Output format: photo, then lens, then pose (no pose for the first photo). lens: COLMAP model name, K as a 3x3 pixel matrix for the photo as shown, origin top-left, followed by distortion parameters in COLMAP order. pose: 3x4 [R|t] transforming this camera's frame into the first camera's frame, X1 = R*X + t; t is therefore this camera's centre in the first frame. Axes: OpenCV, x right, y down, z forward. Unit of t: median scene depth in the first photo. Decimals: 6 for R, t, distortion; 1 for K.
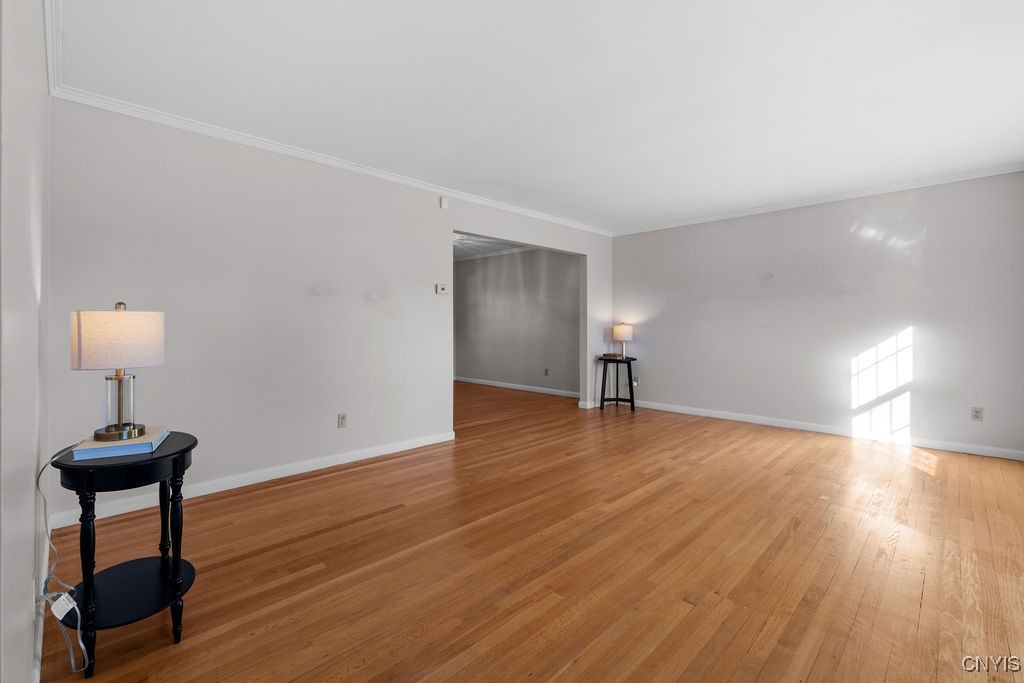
lens RADIAL K [[448.1, 0, 508.5], [0, 448.1, 327.1], [0, 0, 1]] dist [-0.002697, -0.000080]
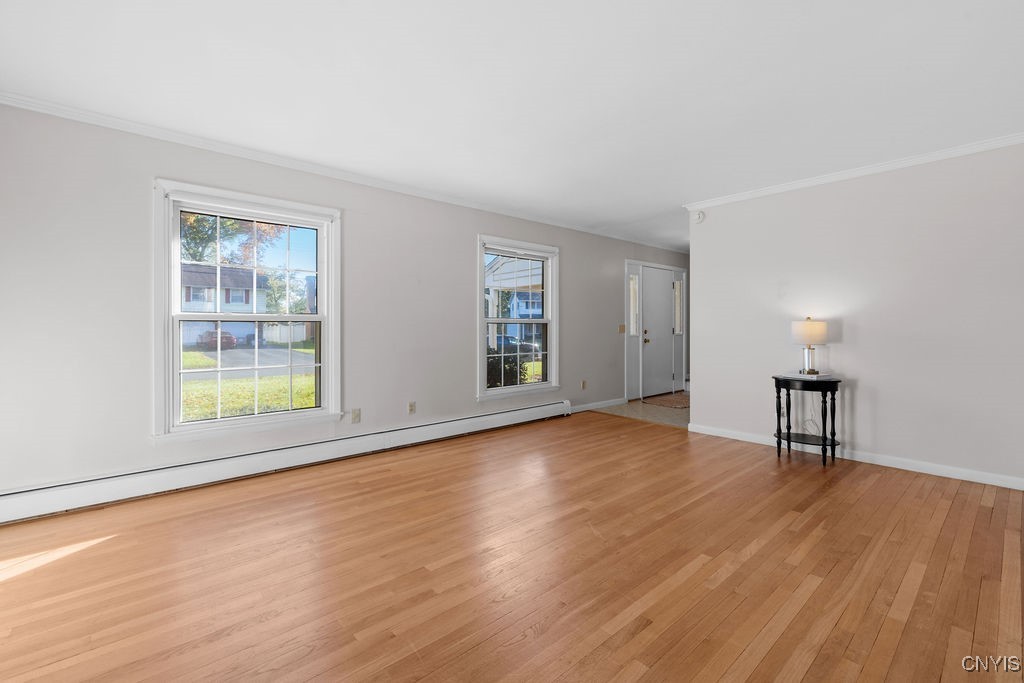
lens RADIAL K [[451.5, 0, 507.7], [0, 451.5, 322.6], [0, 0, 1]] dist [-0.003700, -0.000169]
pose [[-0.997967, -0.005202, 0.063523, 0.365811], [-0.005457, 0.999978, -0.003848, -0.008416], [-0.063502, -0.004187, -0.997973, 2.205335]]
